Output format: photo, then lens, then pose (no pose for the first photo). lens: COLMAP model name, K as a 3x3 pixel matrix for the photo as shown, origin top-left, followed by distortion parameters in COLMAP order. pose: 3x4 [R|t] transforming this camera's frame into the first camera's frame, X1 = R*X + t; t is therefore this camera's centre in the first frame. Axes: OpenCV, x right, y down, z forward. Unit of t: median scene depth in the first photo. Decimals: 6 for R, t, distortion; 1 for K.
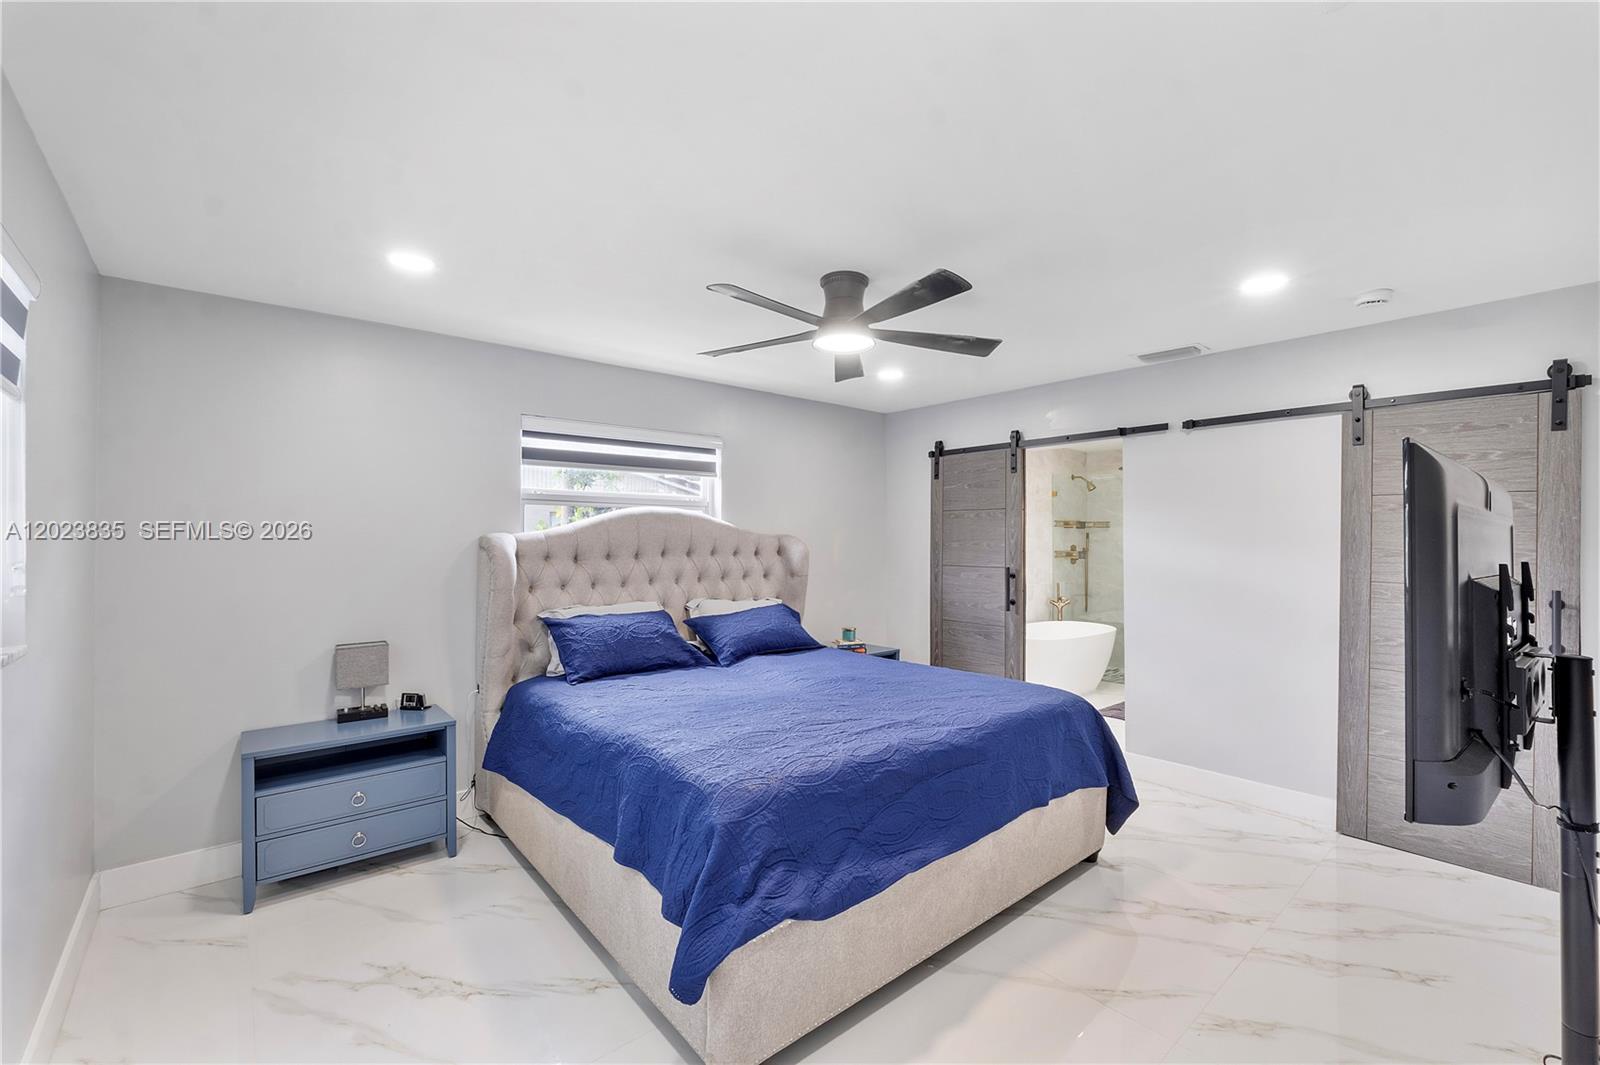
lens RADIAL K [[682.4, 0, 800.0], [0, 682.4, 532.5], [0, 0, 1]] dist [-0.013078, -0.000735]
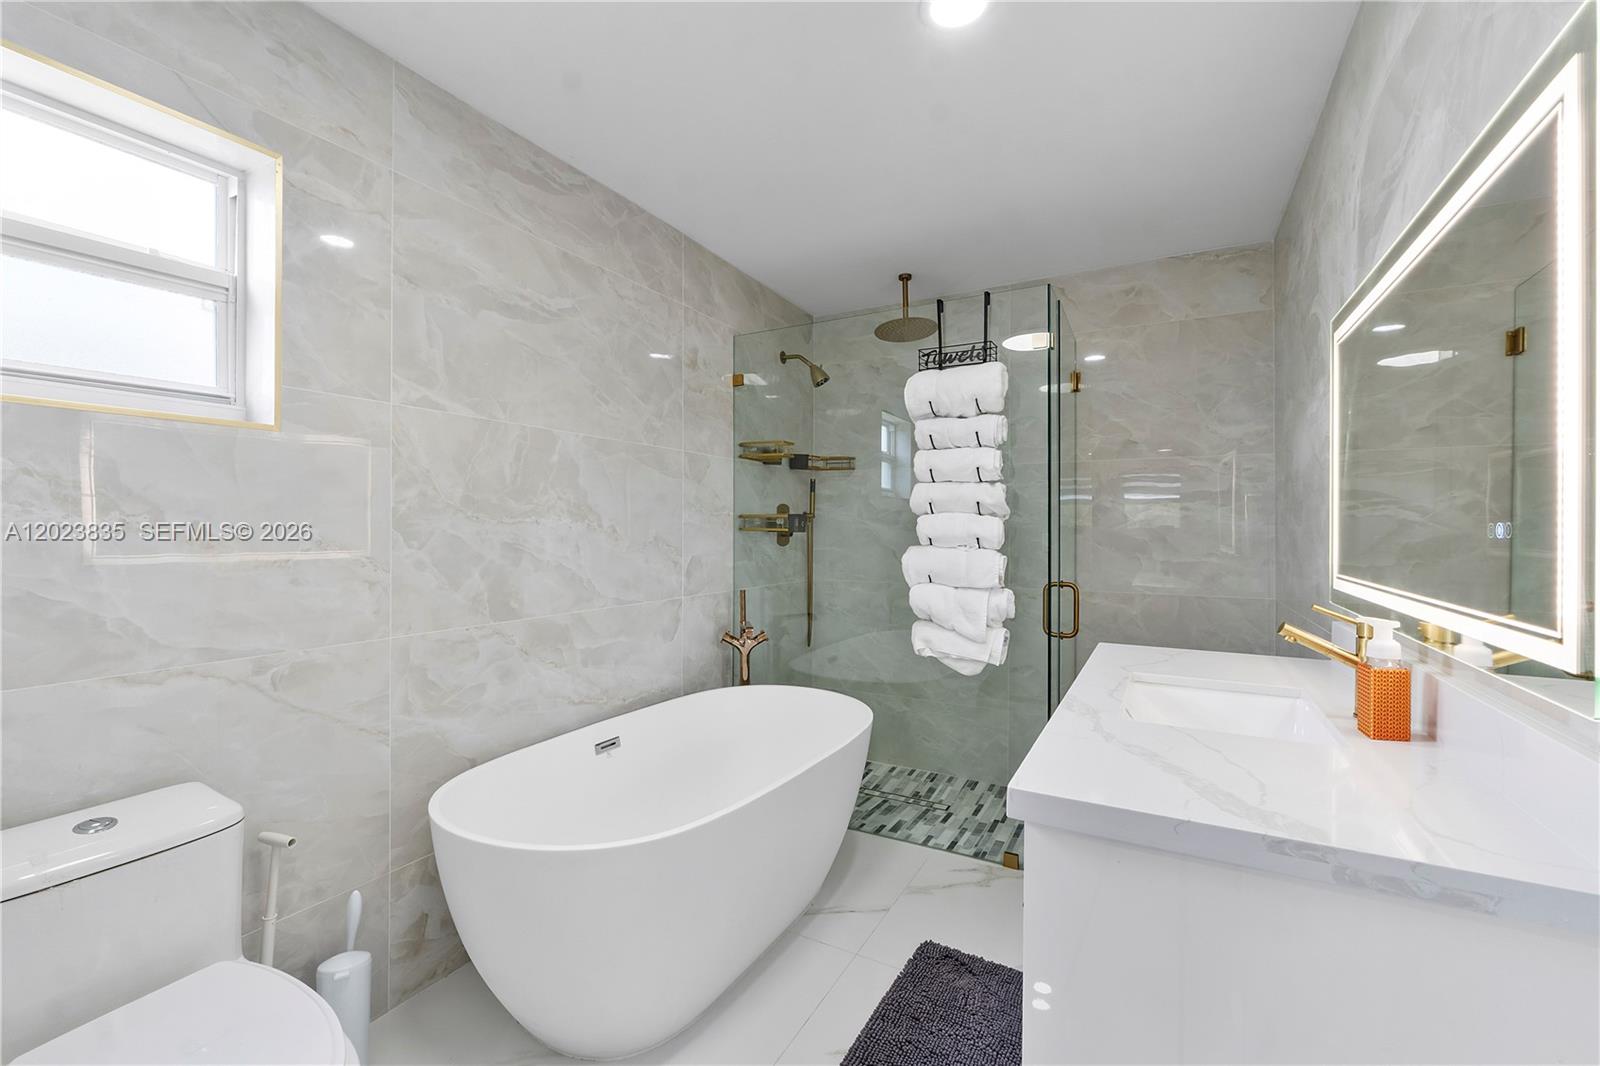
lens RADIAL K [[682.4, 0, 800.0], [0, 682.4, 533.0], [0, 0, 1]] dist [-0.013078, -0.000735]
pose [[0.936963, -0.001733, 0.349425, 0.255262], [-0.003875, 0.999875, 0.015350, 0.030915], [-0.349408, -0.015737, 0.936839, 0.574049]]
